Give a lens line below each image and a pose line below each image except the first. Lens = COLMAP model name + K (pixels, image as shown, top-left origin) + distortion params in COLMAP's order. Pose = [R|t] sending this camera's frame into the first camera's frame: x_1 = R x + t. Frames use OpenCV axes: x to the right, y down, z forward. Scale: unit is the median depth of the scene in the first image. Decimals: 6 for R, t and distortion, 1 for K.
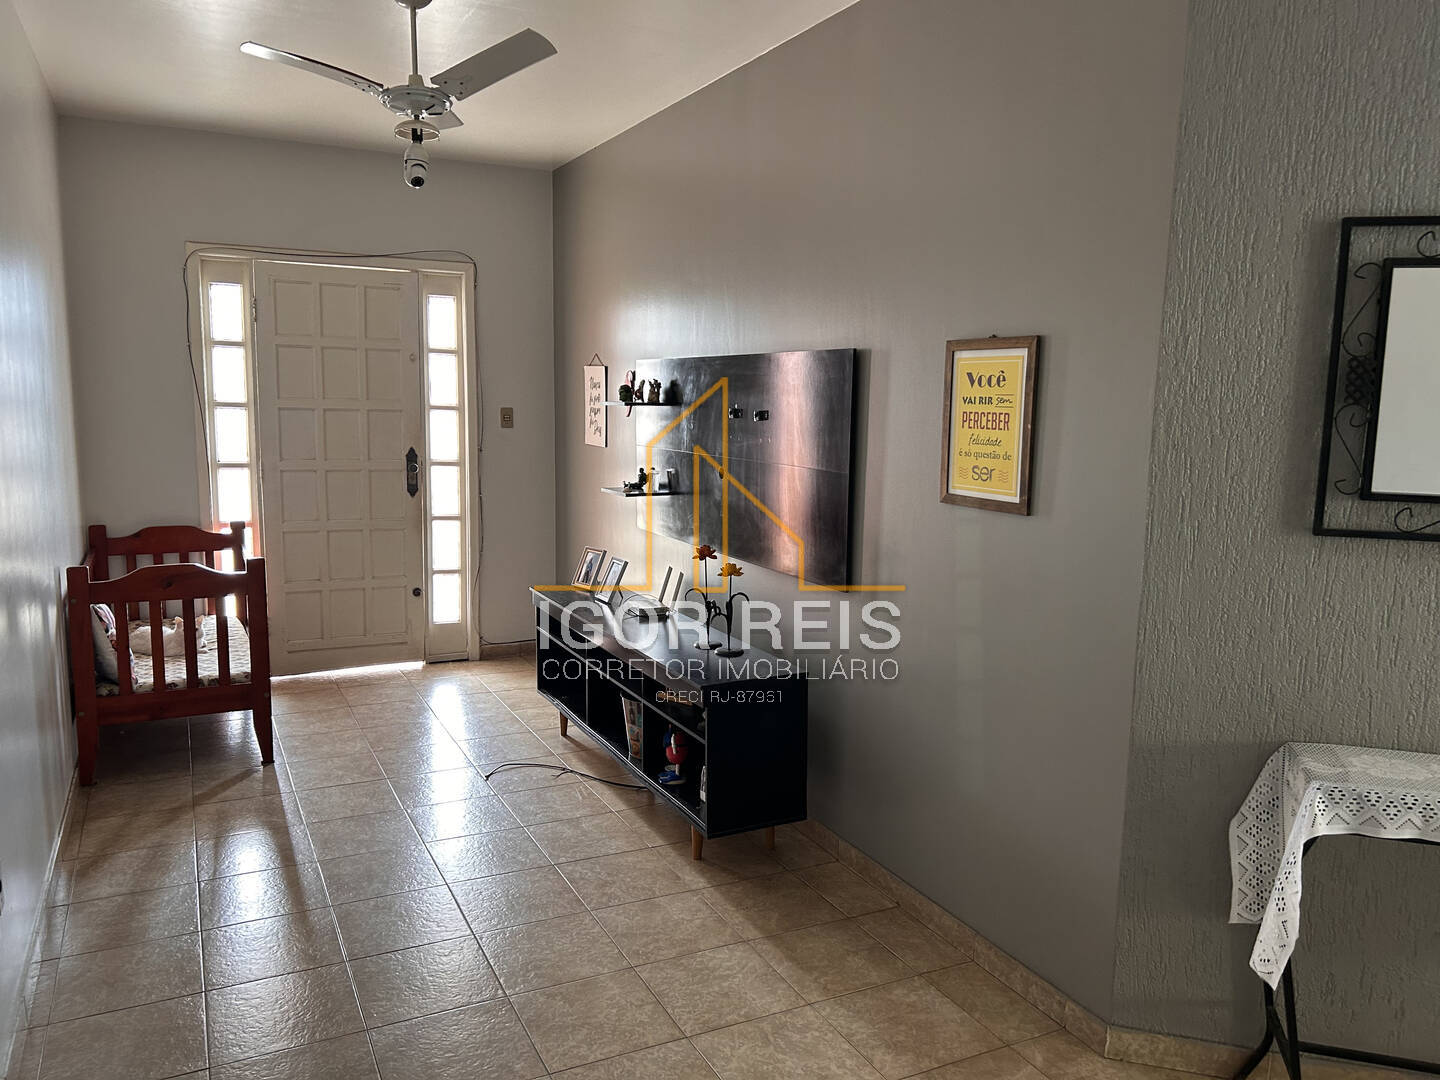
lens RADIAL K [[1075.5, 0, 717.2], [0, 1075.5, 549.3], [0, 0, 1]] dist [0.065527, -0.086671]
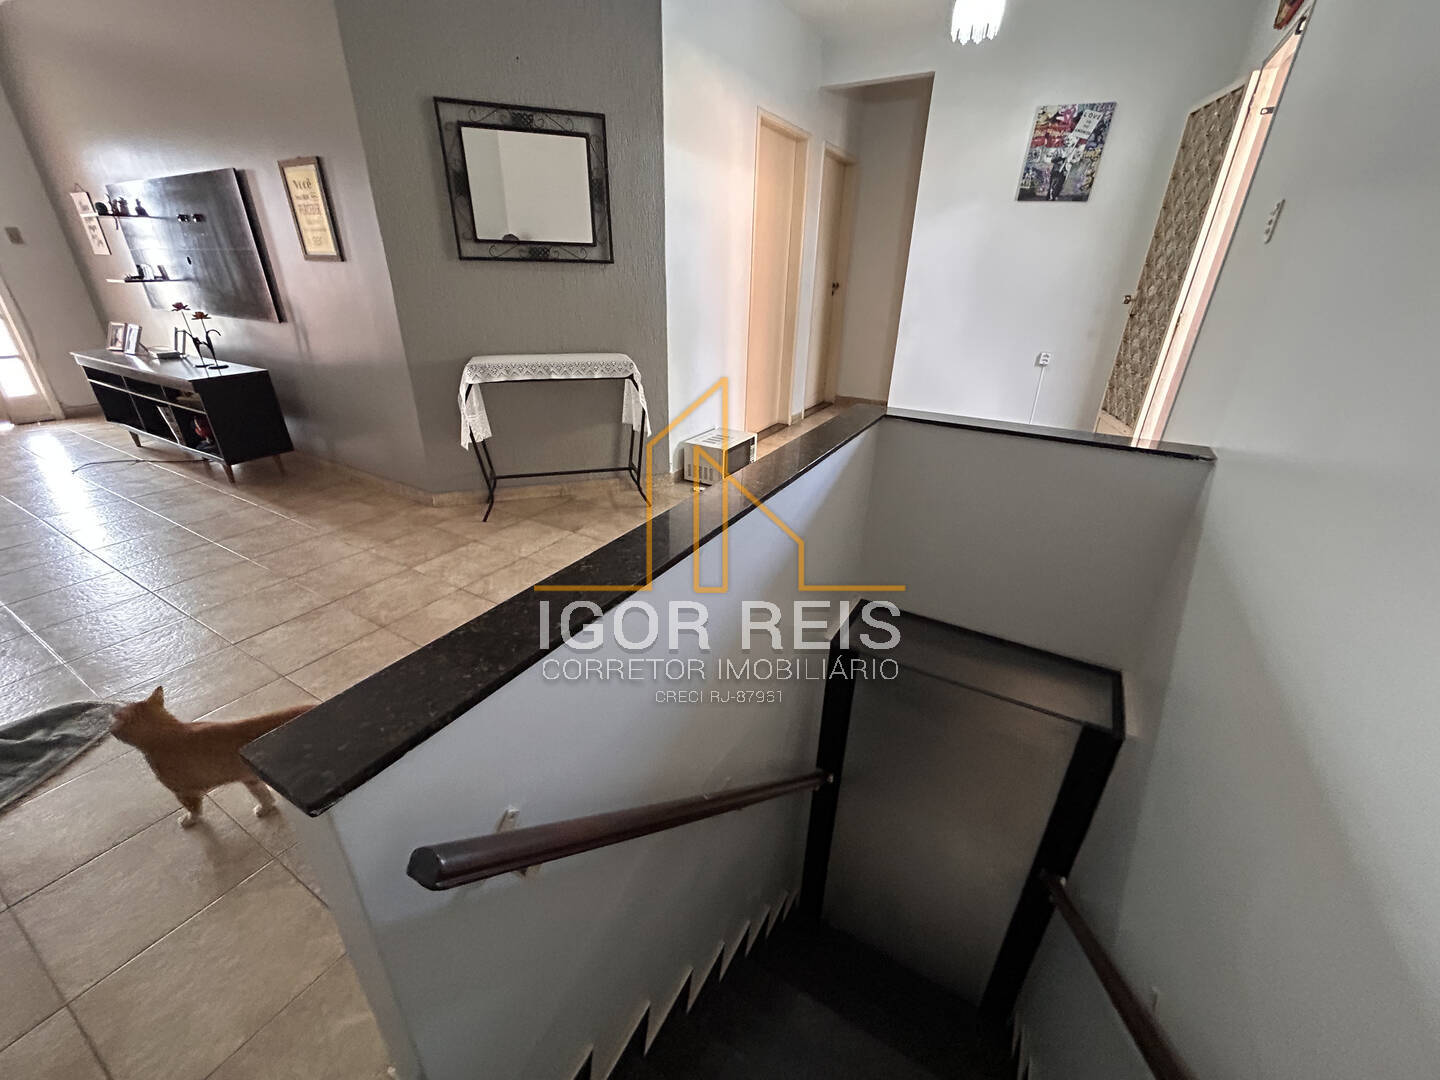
lens RADIAL K [[575.3, 0, 718.2], [0, 575.3, 537.9], [0, 0, 1]] dist [-0.002385, -0.000017]
pose [[0.834757, -0.234156, 0.498349, 0.160361], [0.073504, 0.944359, 0.320597, 0.119181], [-0.545691, -0.230990, 0.805522, -0.259710]]
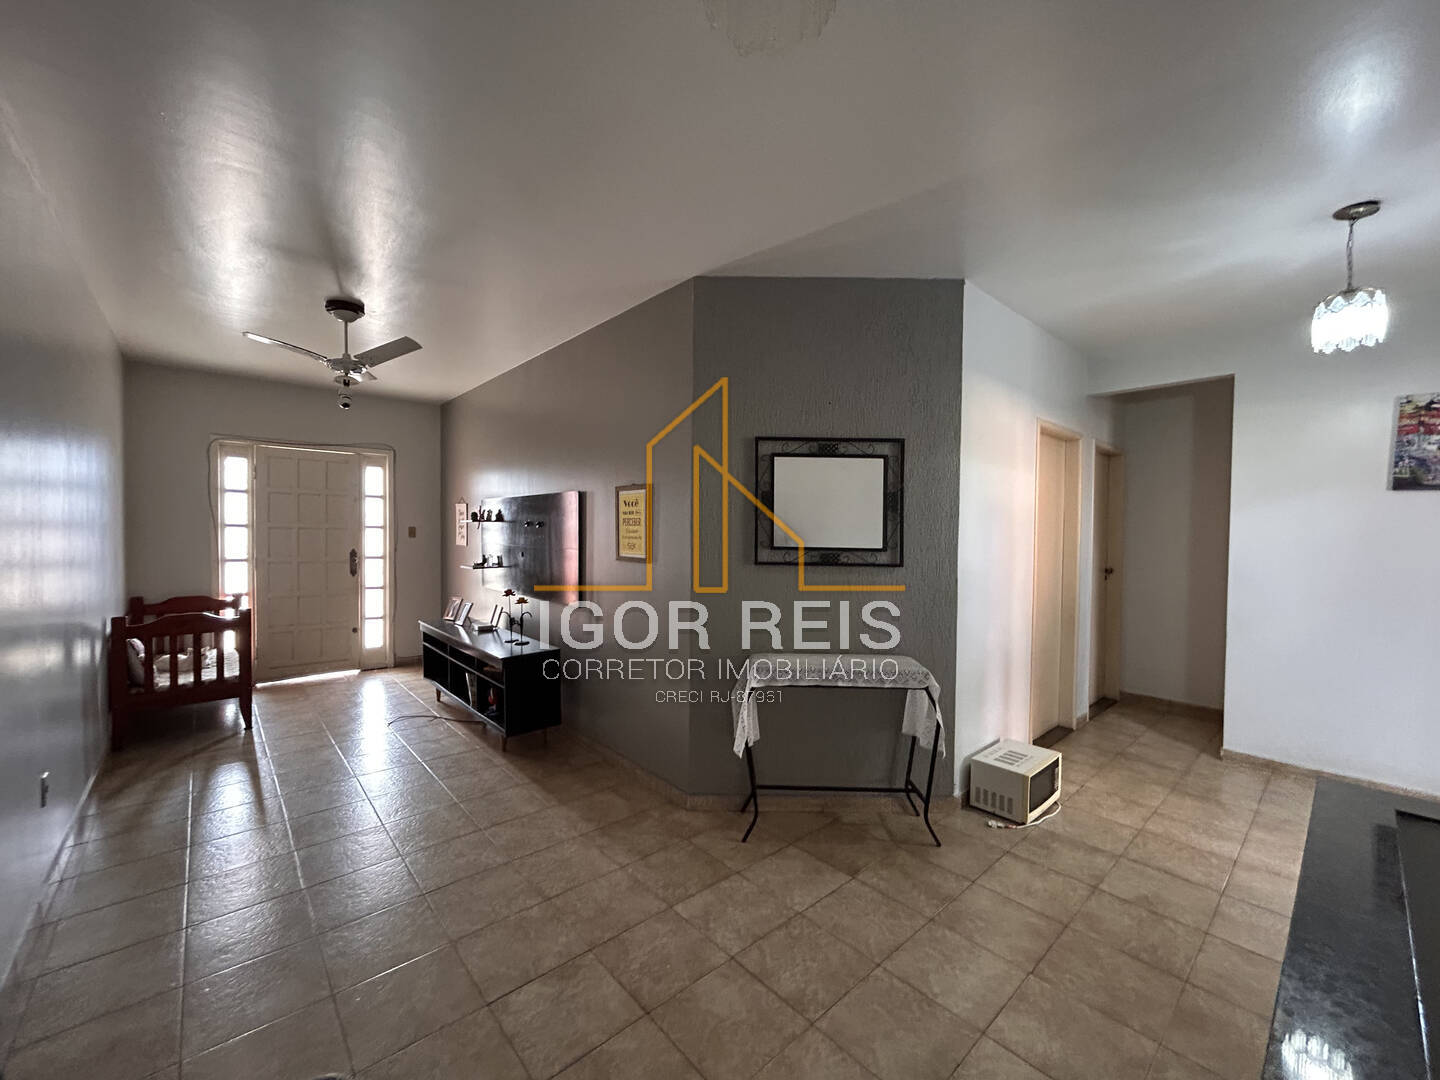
lens RADIAL K [[575.3, 0, 722.8], [0, 575.3, 543.0], [0, 0, 1]] dist [-0.002541, -0.000293]
pose [[0.963233, -0.013326, 0.268336, 0.086074], [0.044448, 0.992910, -0.110244, 0.046663], [-0.264964, 0.118118, 0.956996, -0.125885]]
